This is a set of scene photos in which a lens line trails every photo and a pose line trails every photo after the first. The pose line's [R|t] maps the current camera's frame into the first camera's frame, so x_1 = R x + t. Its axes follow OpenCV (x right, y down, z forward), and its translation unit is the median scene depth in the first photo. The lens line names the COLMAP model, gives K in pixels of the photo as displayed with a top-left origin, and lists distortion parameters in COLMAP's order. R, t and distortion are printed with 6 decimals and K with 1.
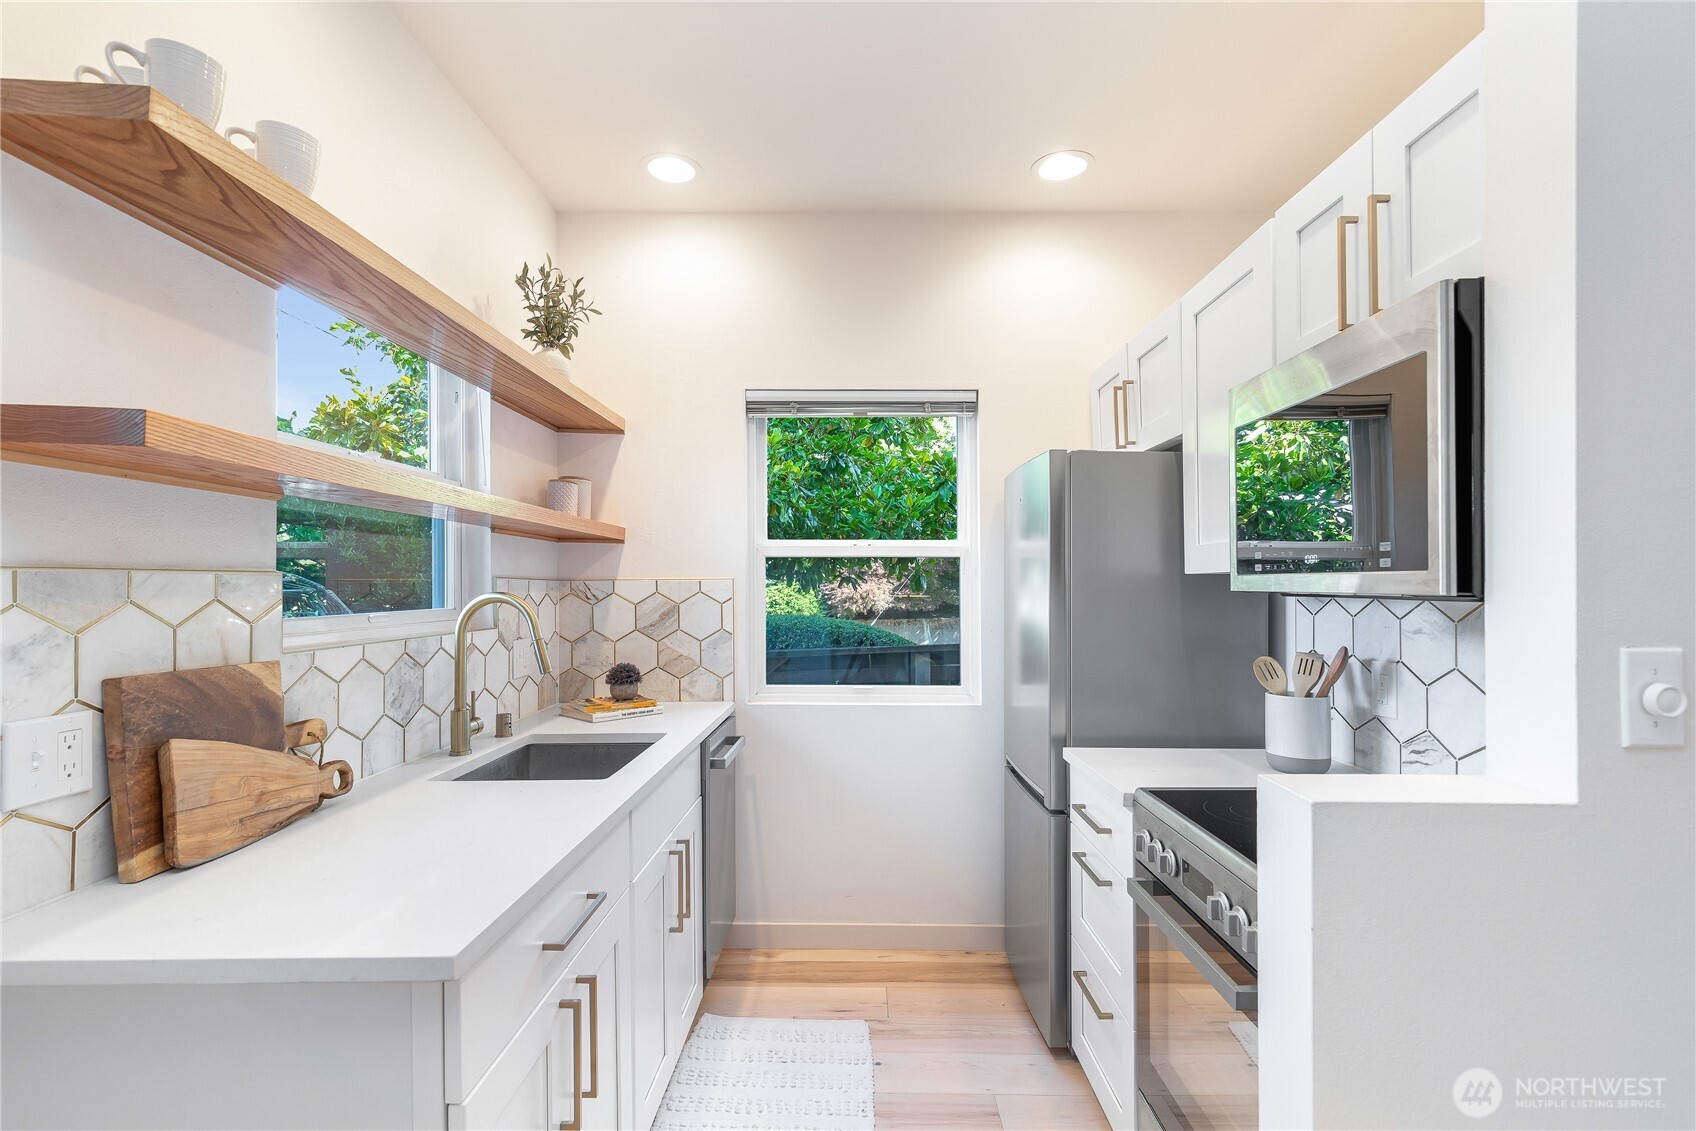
lens RADIAL K [[778.4, 0, 850.3], [0, 778.4, 576.2], [0, 0, 1]] dist [0.003601, -0.000033]
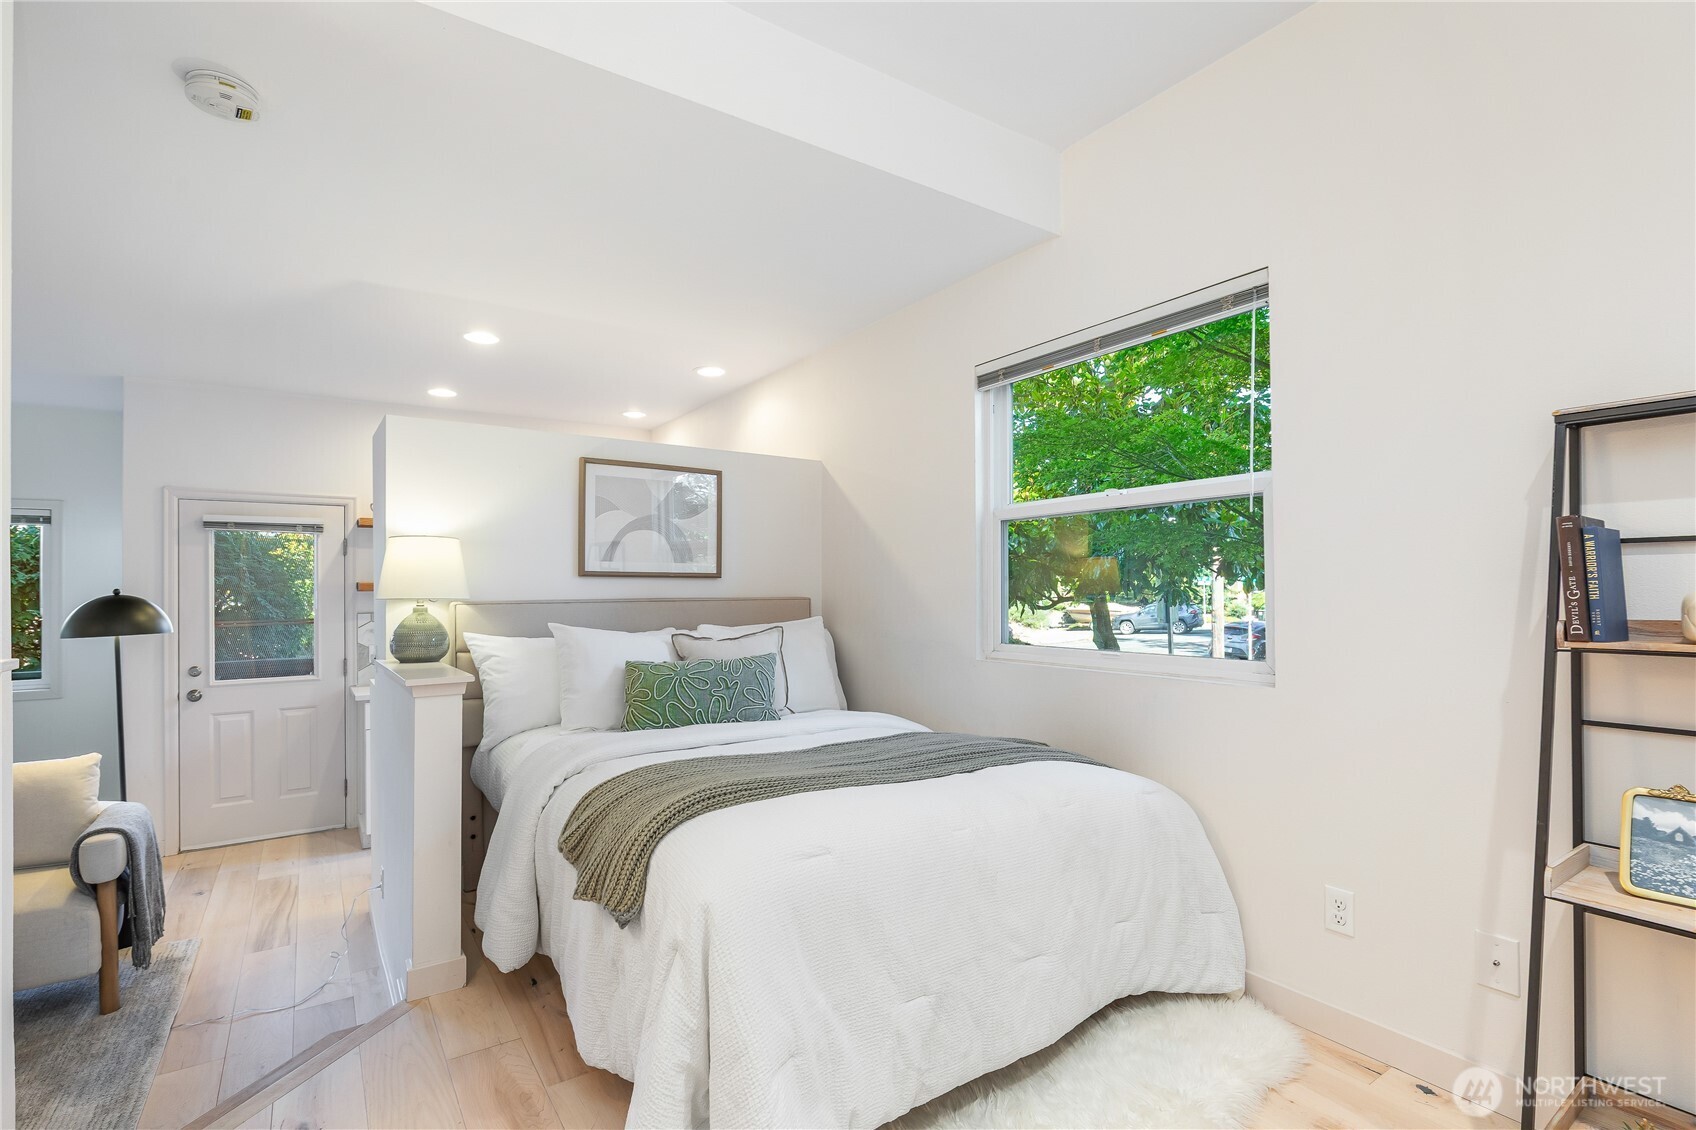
lens RADIAL K [[808.0, 0, 845.9], [0, 808.0, 580.9], [0, 0, 1]] dist [-0.008576, 0.003285]
pose [[0.561464, -0.007983, -0.827463, 2.702724], [0.016773, 0.999858, 0.001735, -0.097957], [0.827331, -0.014853, 0.561518, 0.363083]]
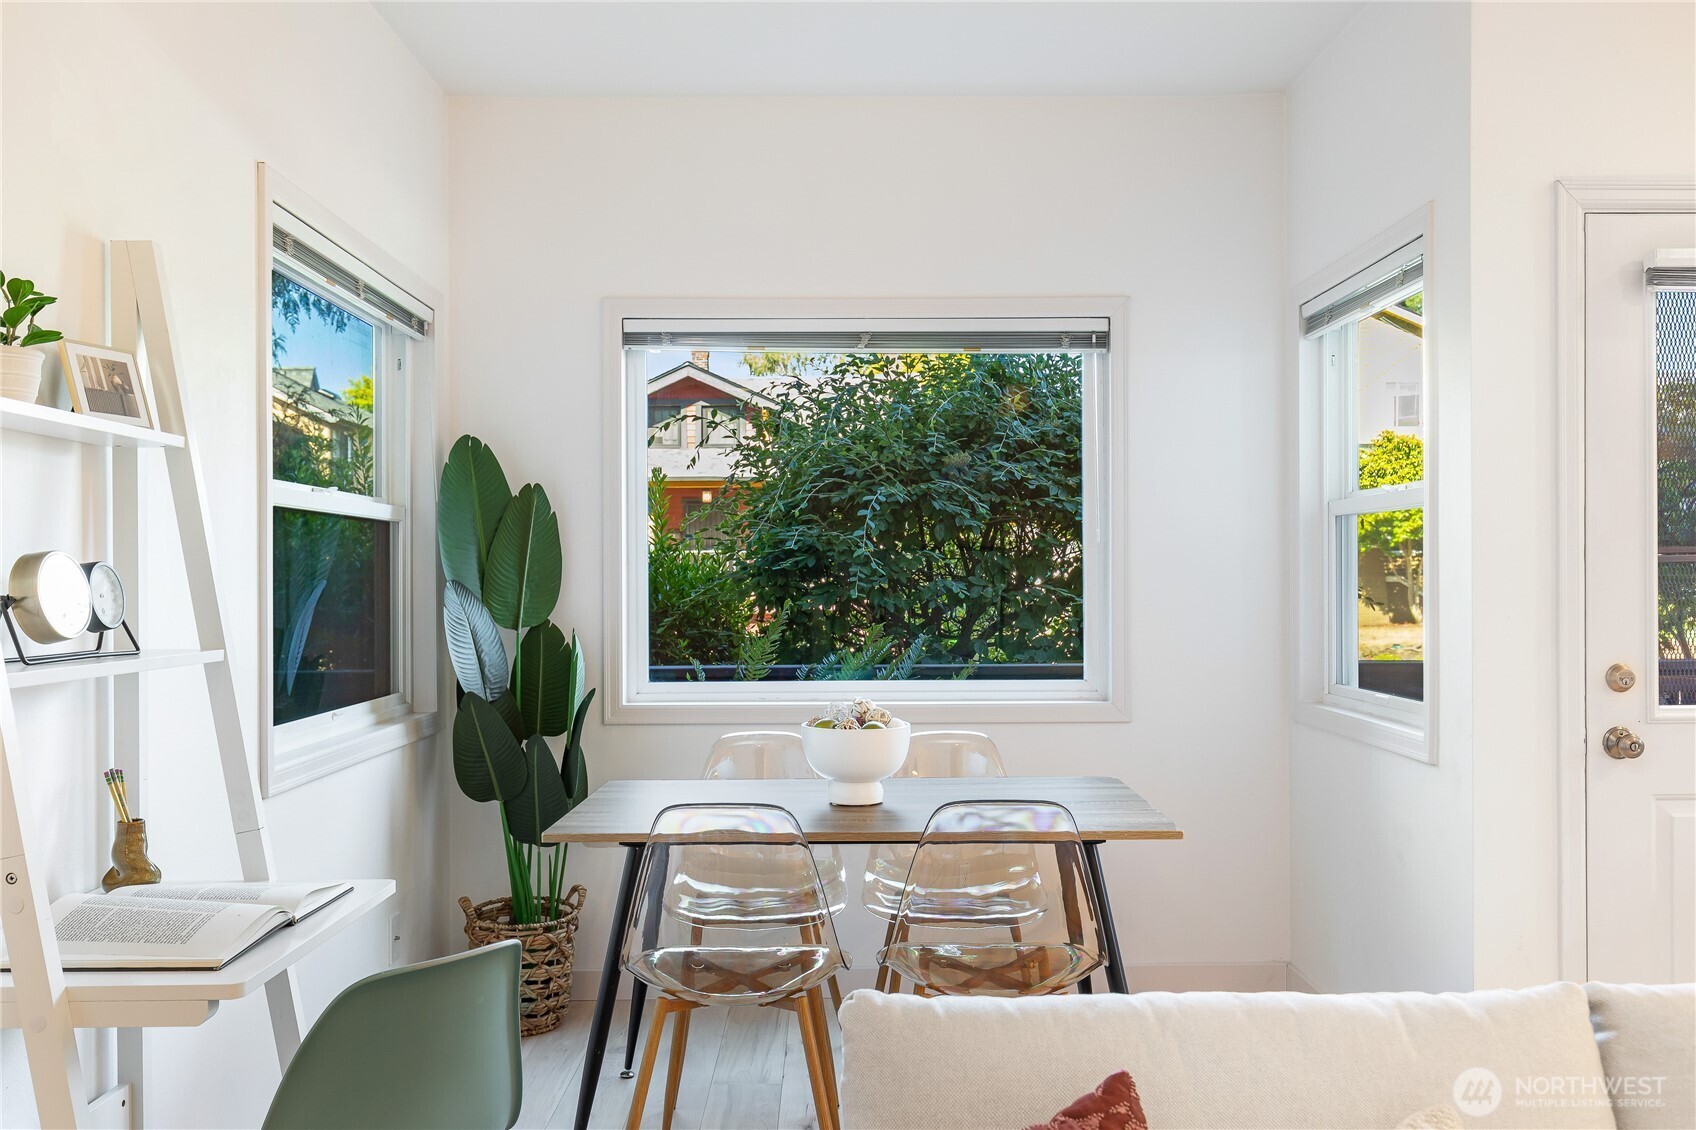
lens RADIAL K [[1420.0, 0, 831.9], [0, 1420.0, 572.5], [0, 0, 1]] dist [0.027671, -0.006064]
pose [[0.024531, -0.002127, -0.999697, 1.063901], [0.014577, 0.999892, -0.001770, 0.026763], [0.999593, -0.014529, 0.024560, -0.898727]]
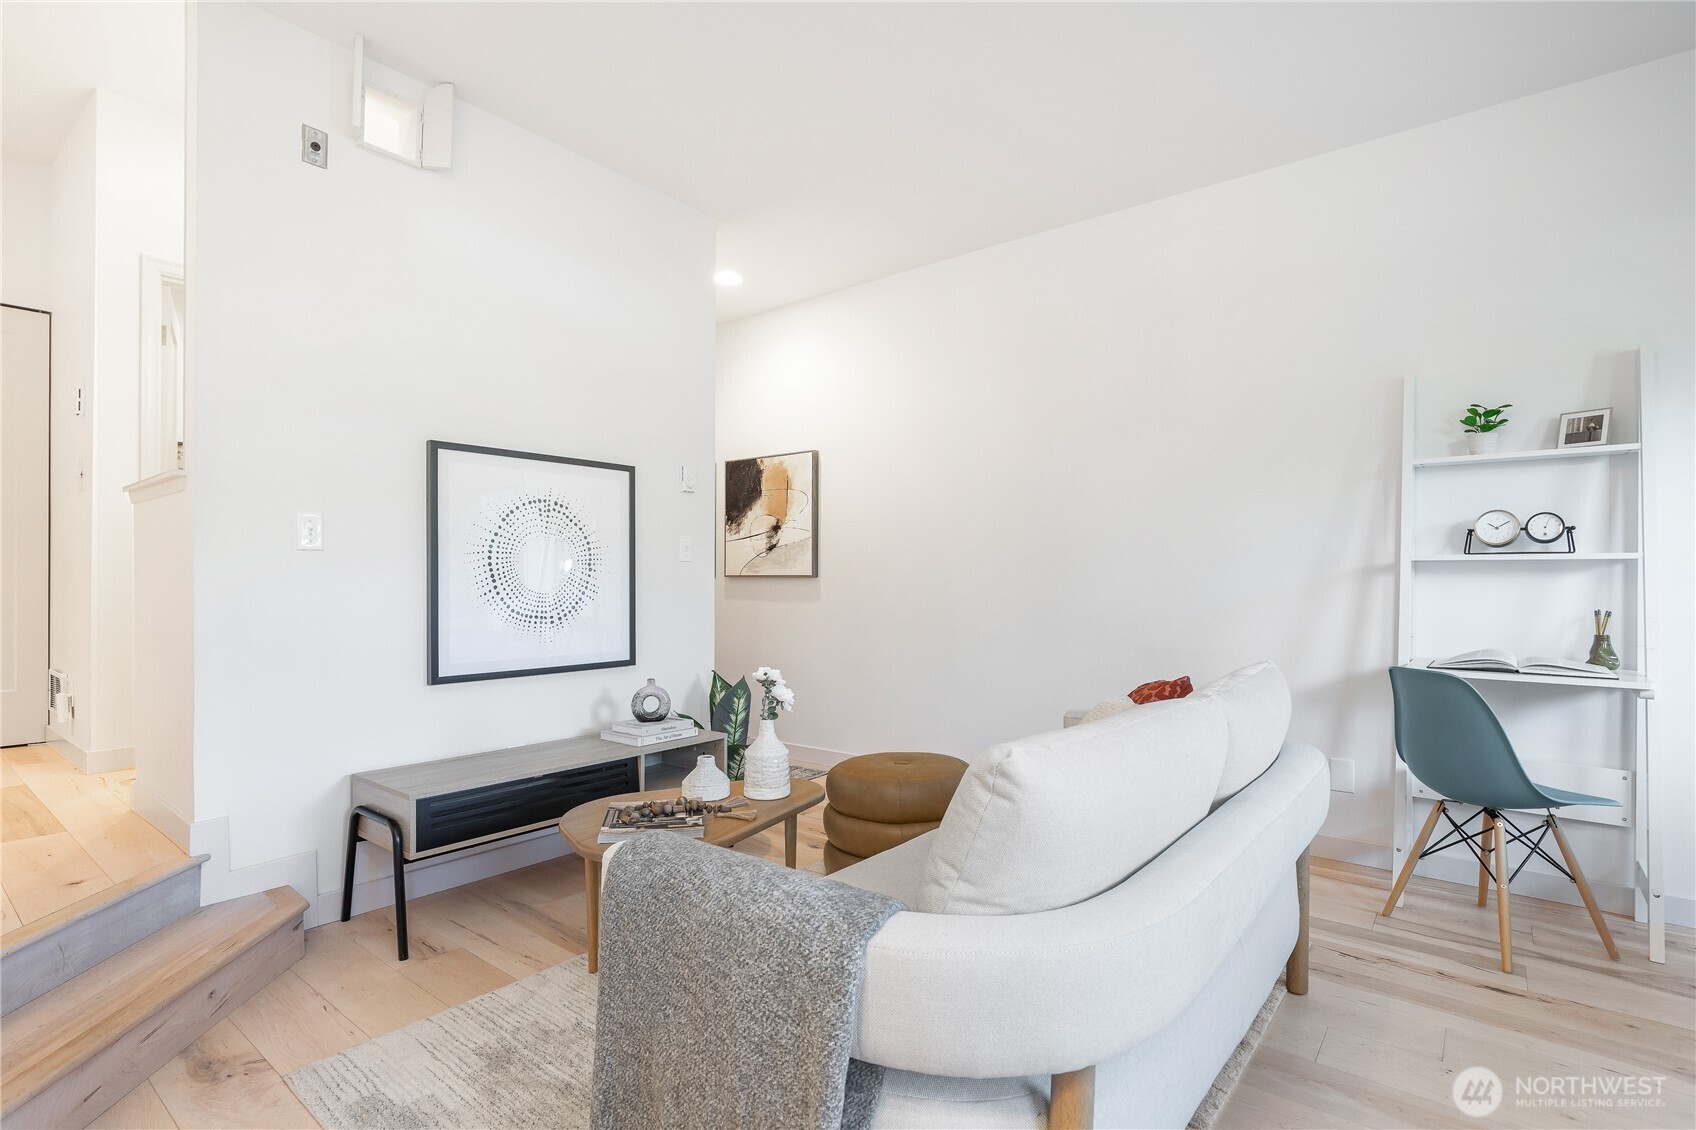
lens RADIAL K [[826.7, 0, 832.9], [0, 826.7, 580.7], [0, 0, 1]] dist [-0.012152, 0.003564]
pose [[-0.792025, -0.001341, 0.610488, 0.002180], [-0.009515, 0.999903, -0.010148, 0.157901], [-0.610415, -0.013847, -0.791961, 0.507612]]
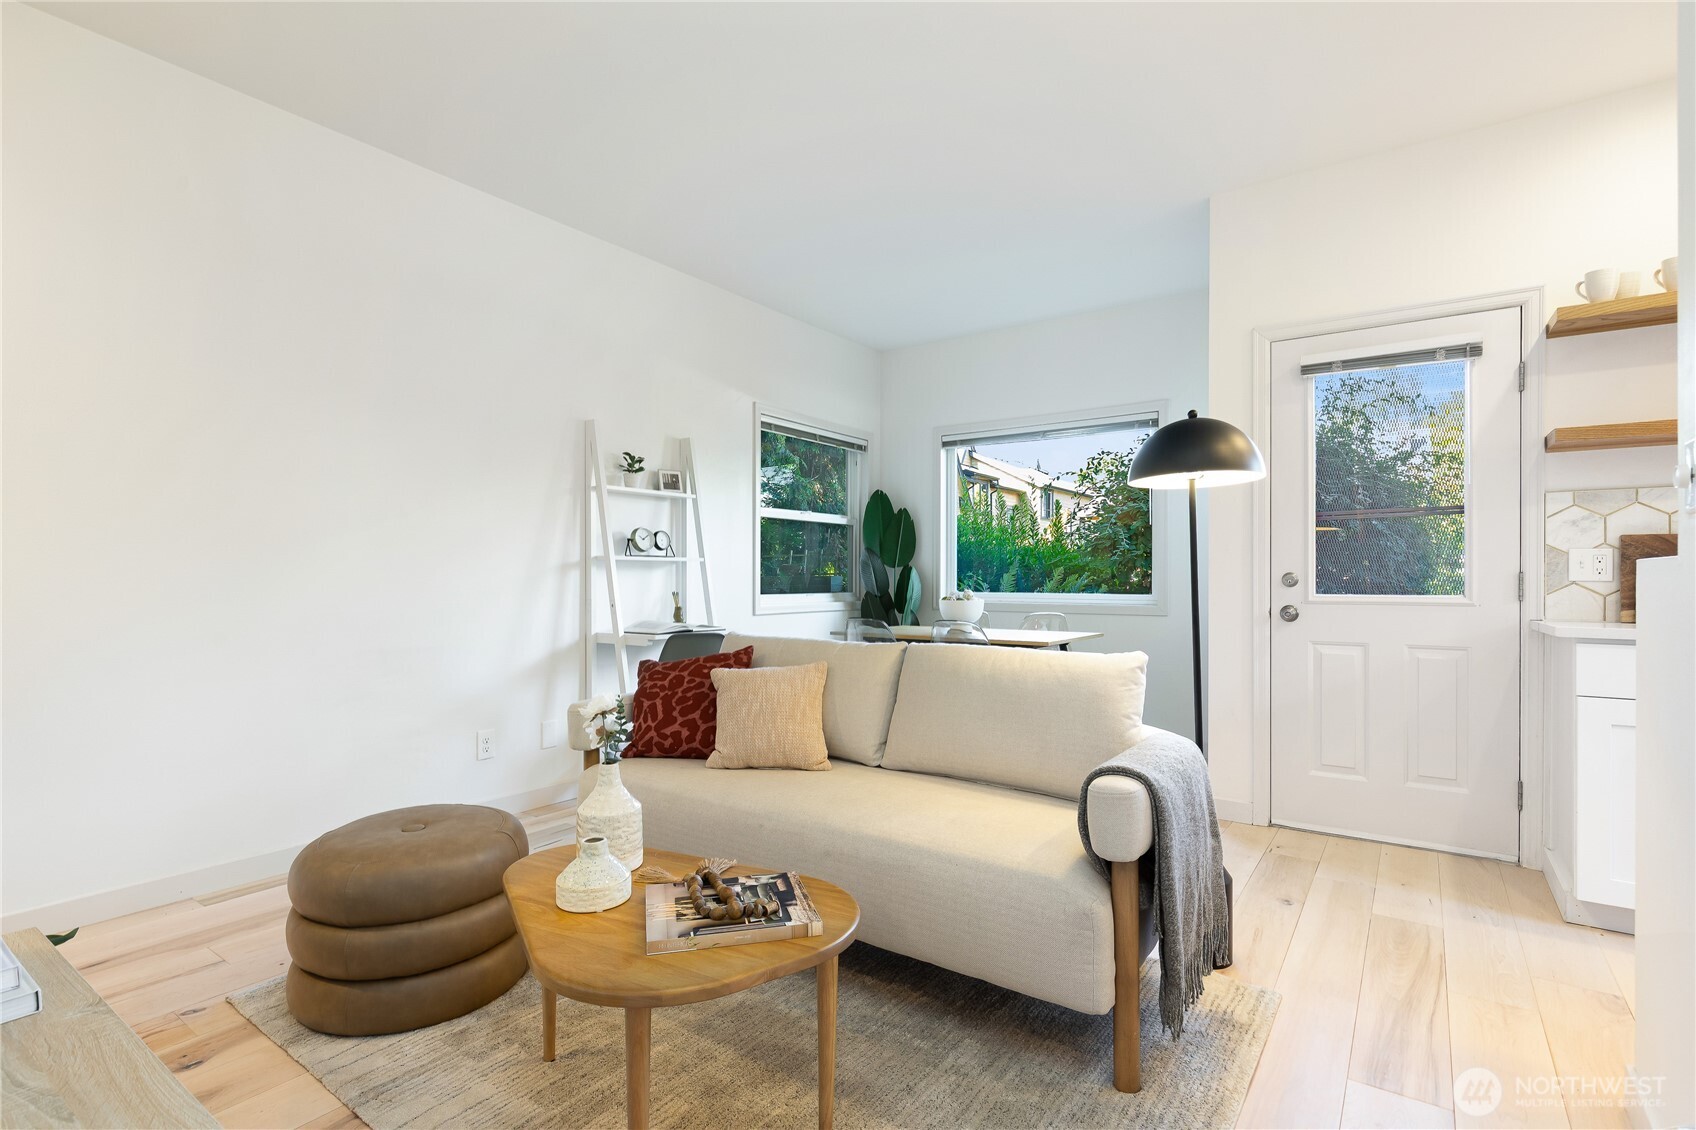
lens RADIAL K [[808.0, 0, 851.9], [0, 808.0, 579.1], [0, 0, 1]] dist [-0.008576, 0.003285]
pose [[-0.569765, 0.004622, -0.821794, 1.485071], [0.010471, 0.999944, -0.001635, 0.154227], [0.821741, -0.009536, -0.569782, 0.308168]]
